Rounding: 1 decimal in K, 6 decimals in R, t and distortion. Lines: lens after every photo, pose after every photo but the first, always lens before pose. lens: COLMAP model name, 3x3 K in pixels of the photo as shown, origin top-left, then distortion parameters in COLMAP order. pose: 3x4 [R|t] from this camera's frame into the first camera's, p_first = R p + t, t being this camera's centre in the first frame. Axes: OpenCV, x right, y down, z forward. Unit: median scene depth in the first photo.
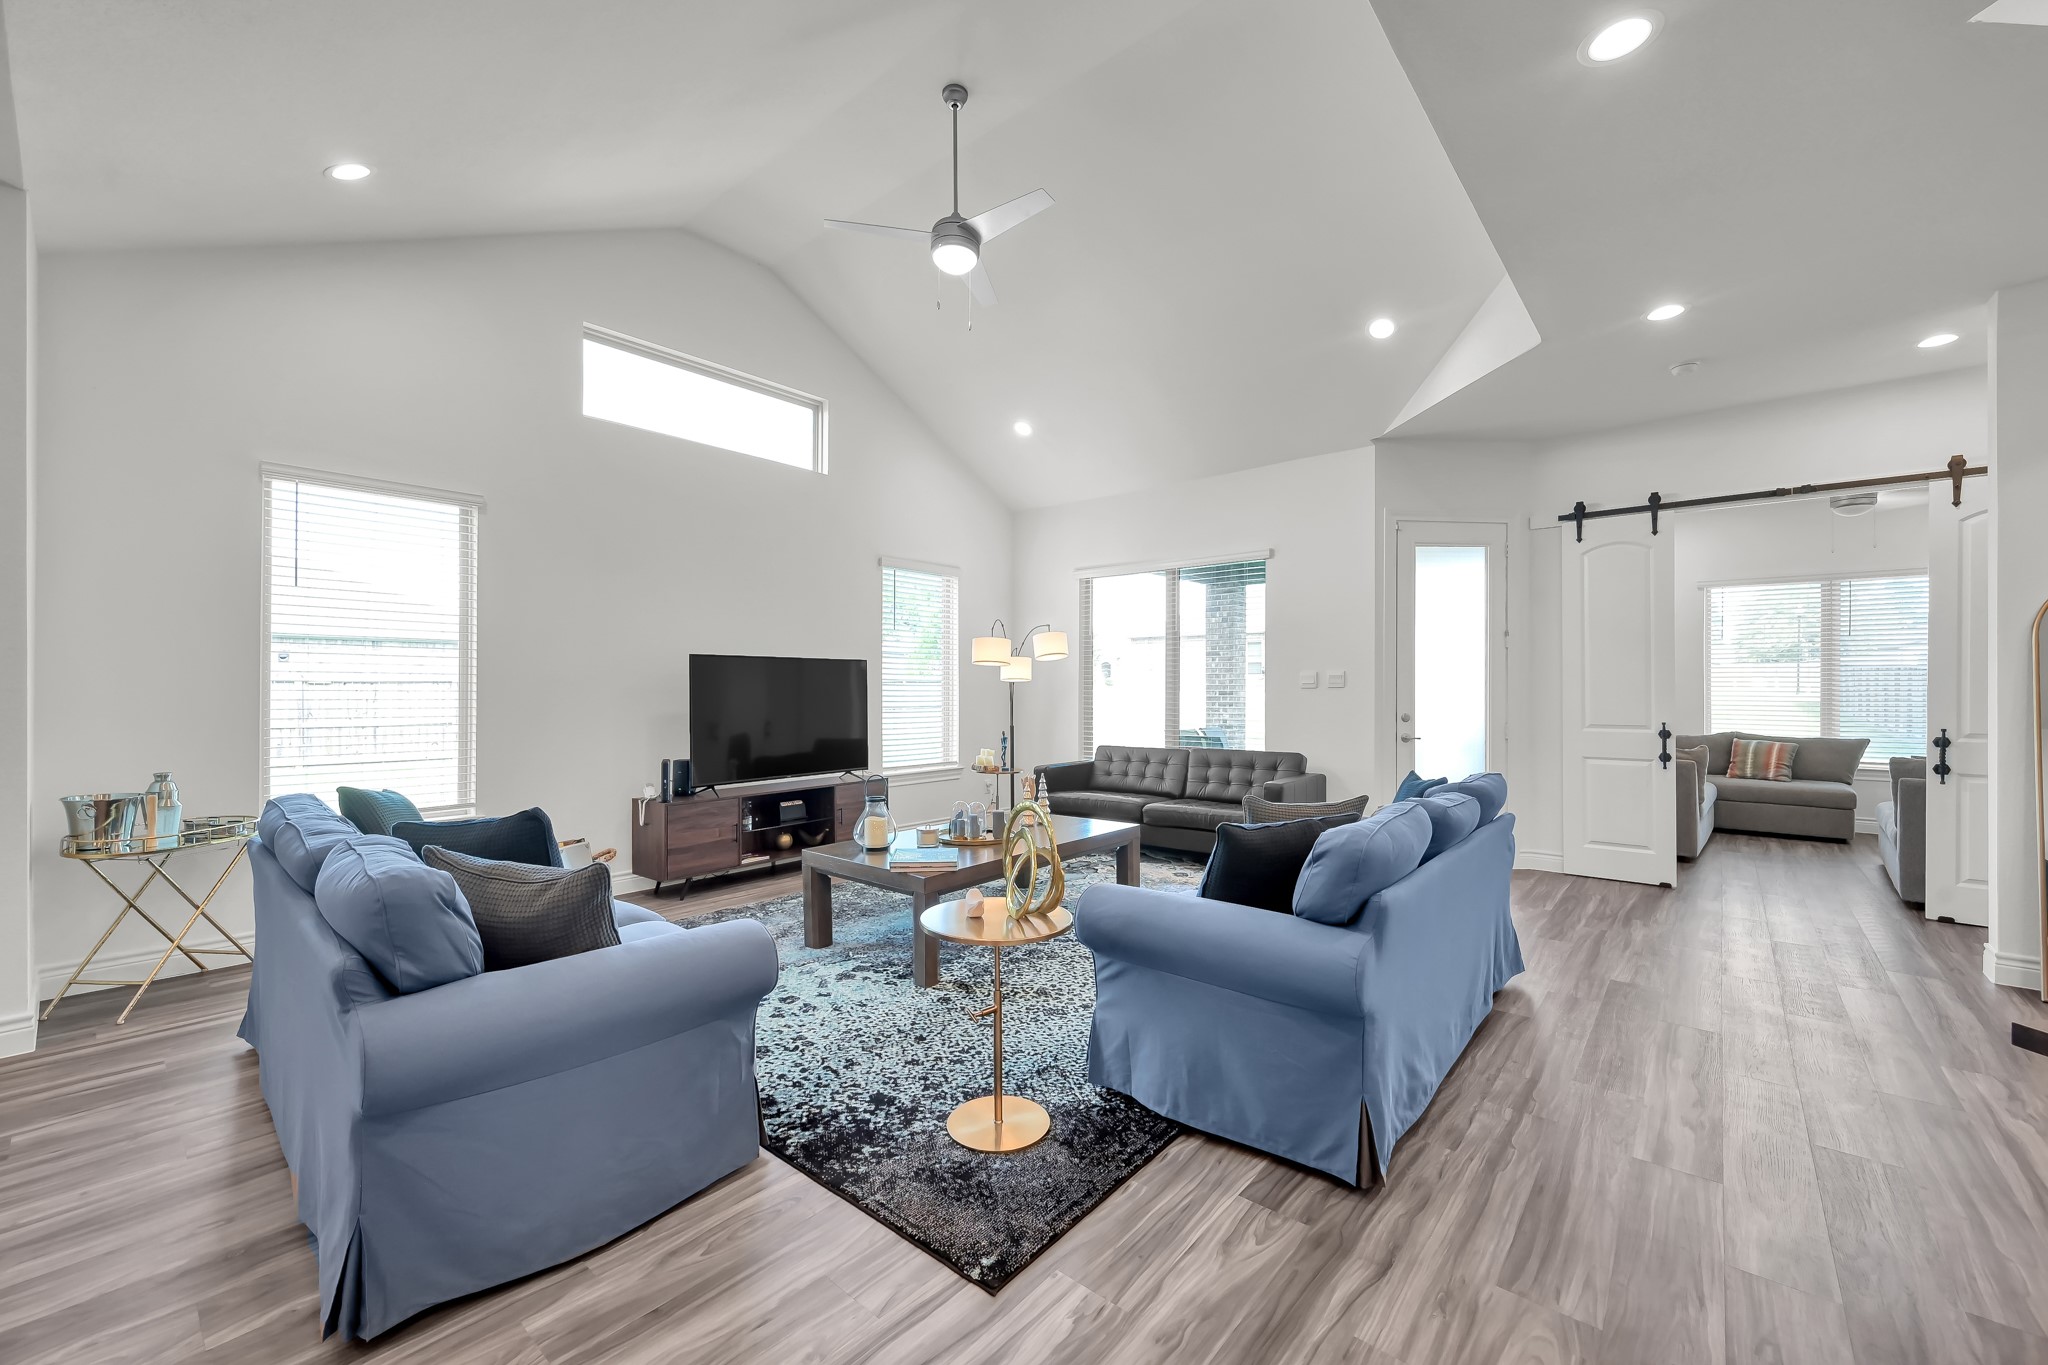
lens RADIAL K [[813.8, 0, 1024.0], [0, 813.8, 682.5], [0, 0, 1]] dist [-0.000098, -0.000044]
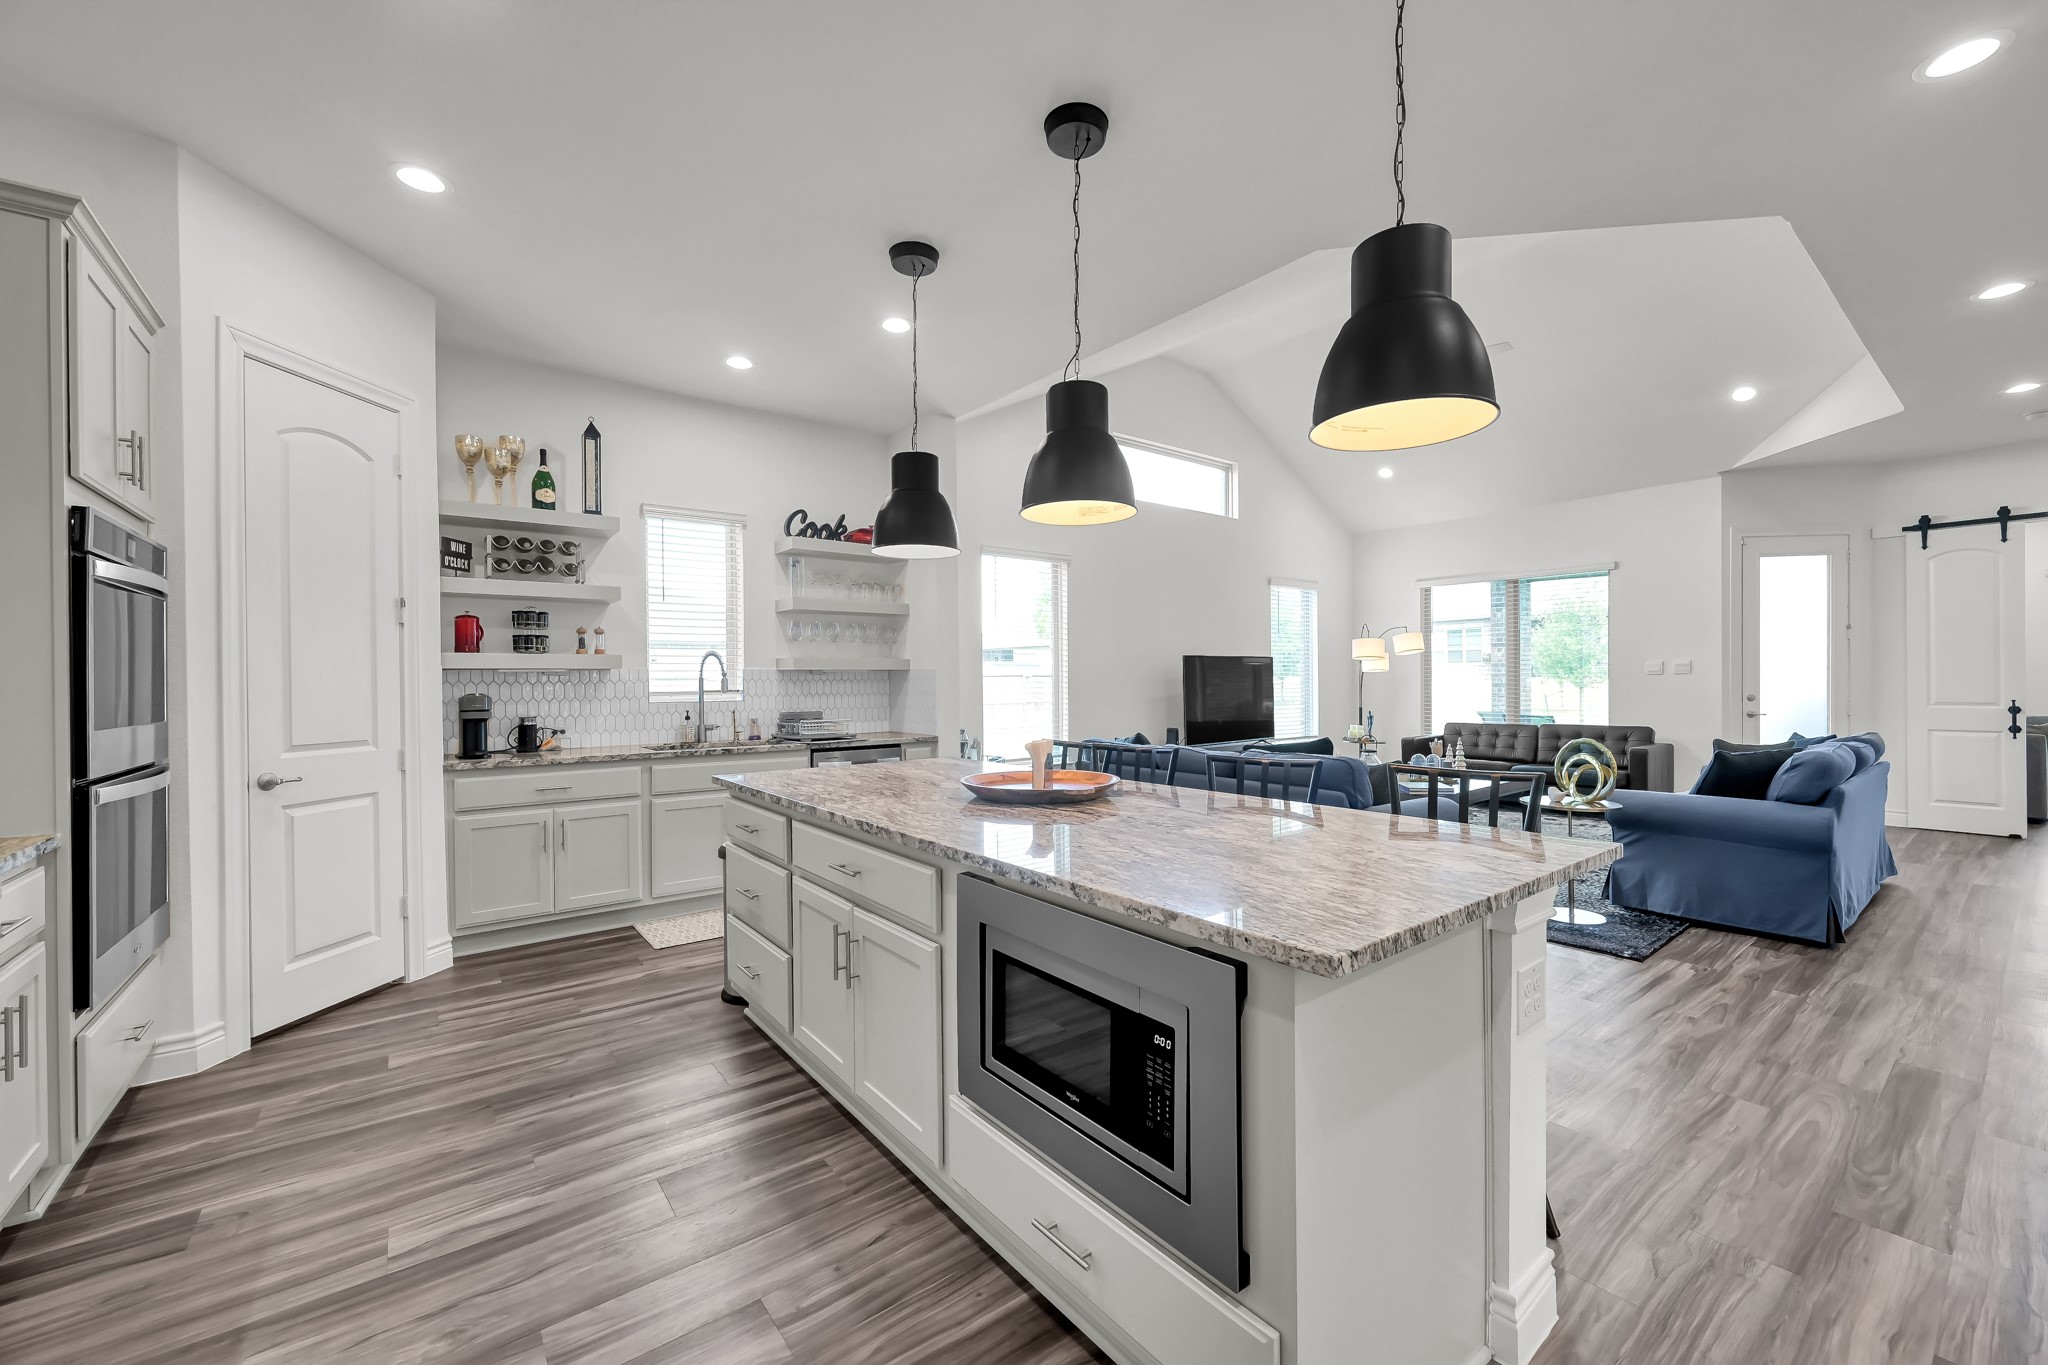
lens RADIAL K [[797.8, 0, 1024.0], [0, 797.8, 682.5], [0, 0, 1]] dist [-0.000679, 0.000176]
pose [[0.977608, -0.008045, -0.210280, -0.420024], [0.010189, 0.999907, 0.009113, -0.002116], [0.210187, -0.011052, 0.977599, -0.486621]]
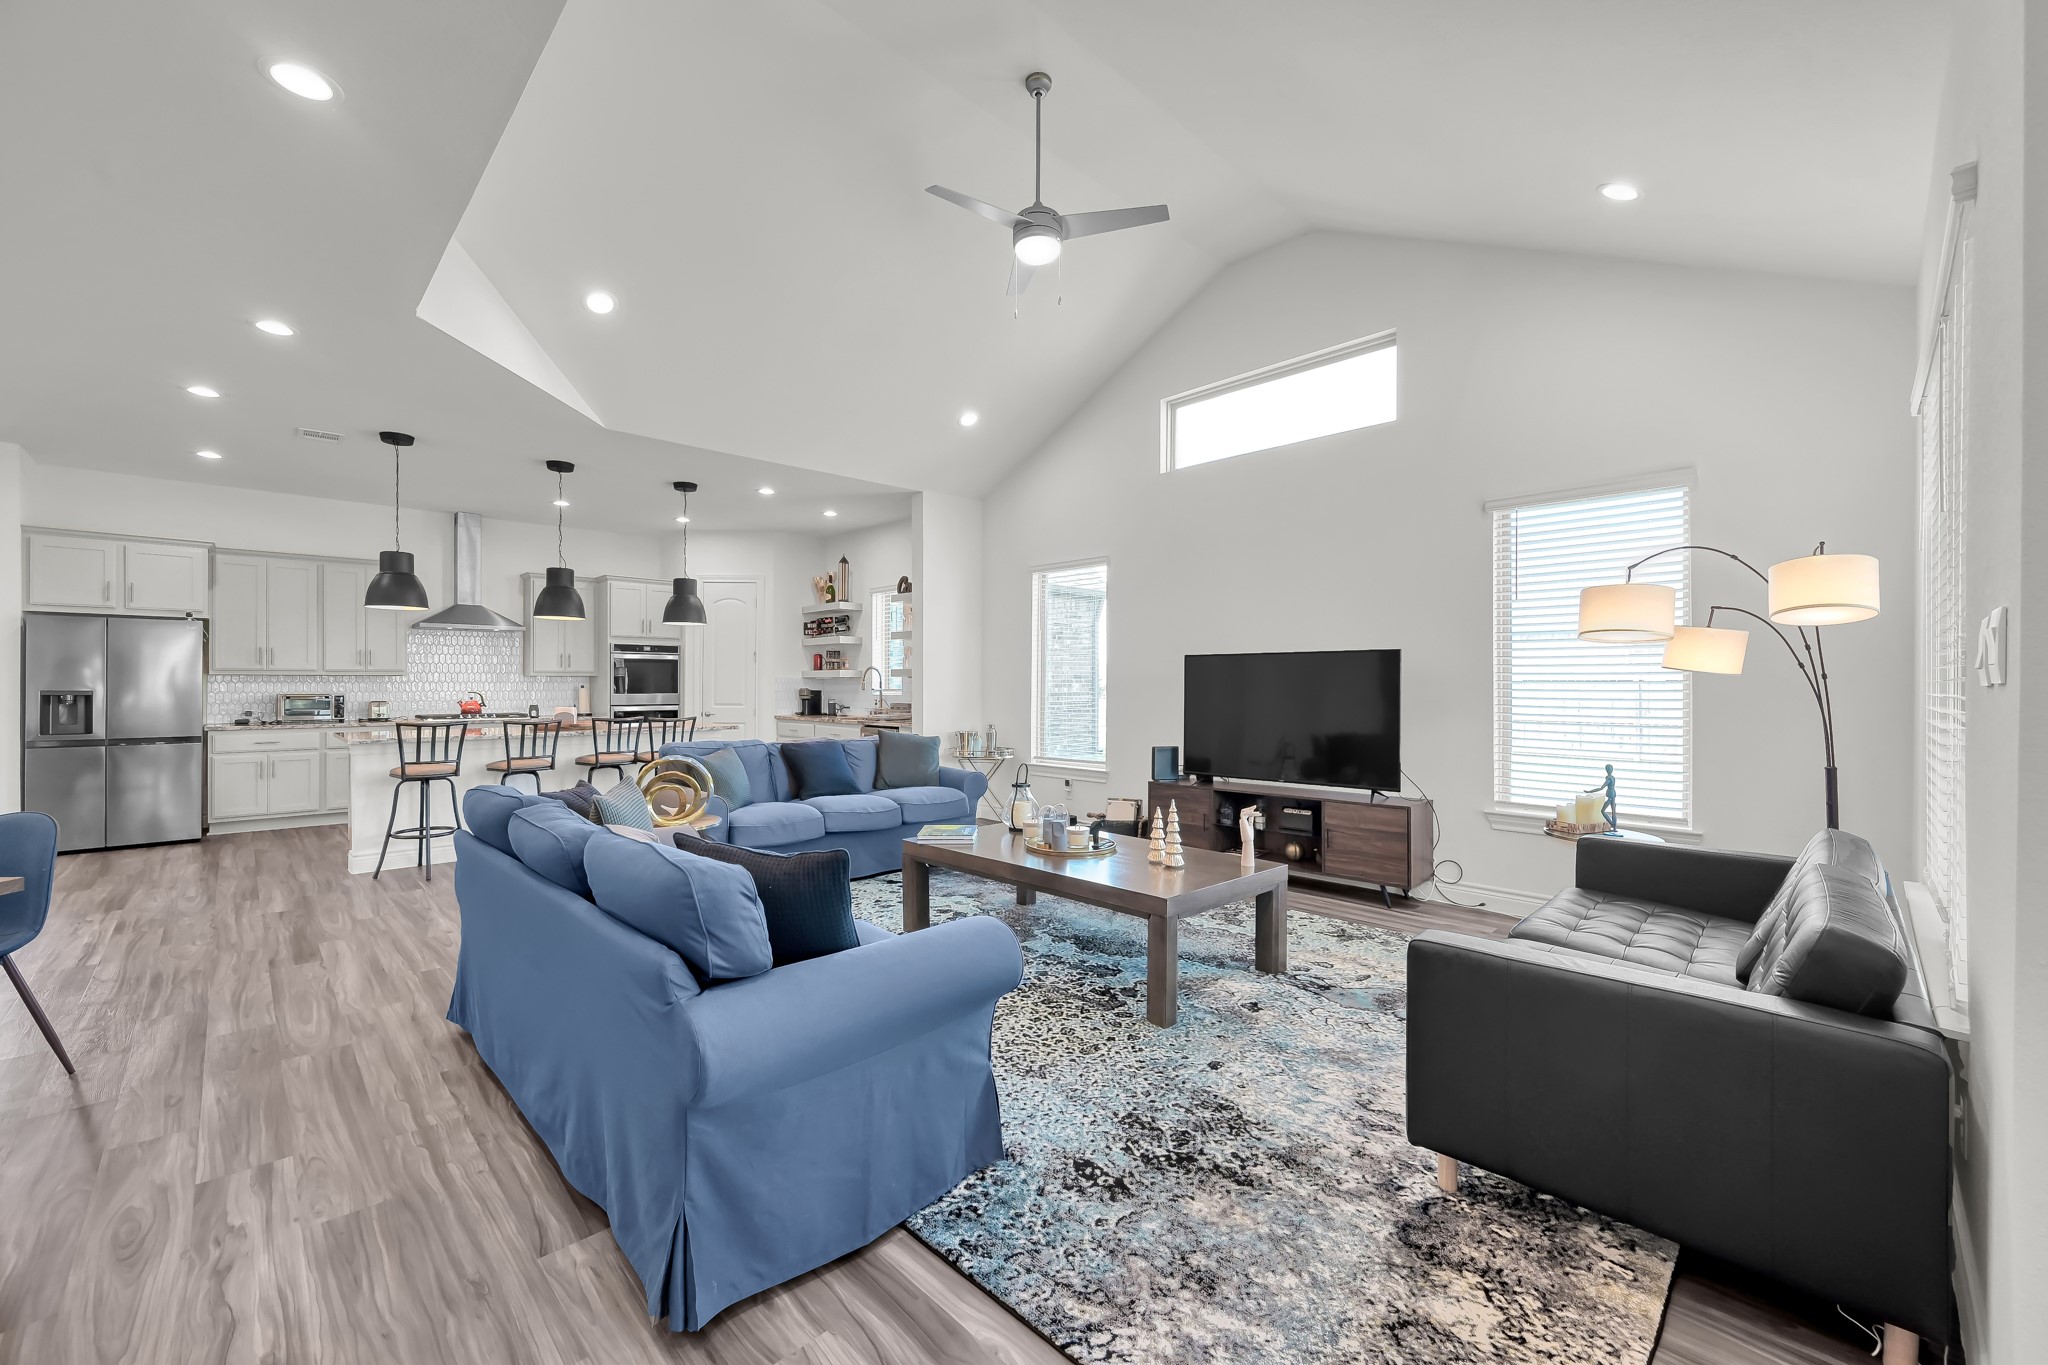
lens RADIAL K [[813.8, 0, 1024.0], [0, 813.8, 682.5], [0, 0, 1]] dist [-0.000098, -0.000044]
pose [[-0.094474, -0.001859, -0.995526, 0.794936], [0.004368, 0.999988, -0.002282, 0.004039], [0.995518, -0.004564, -0.094465, 0.953945]]
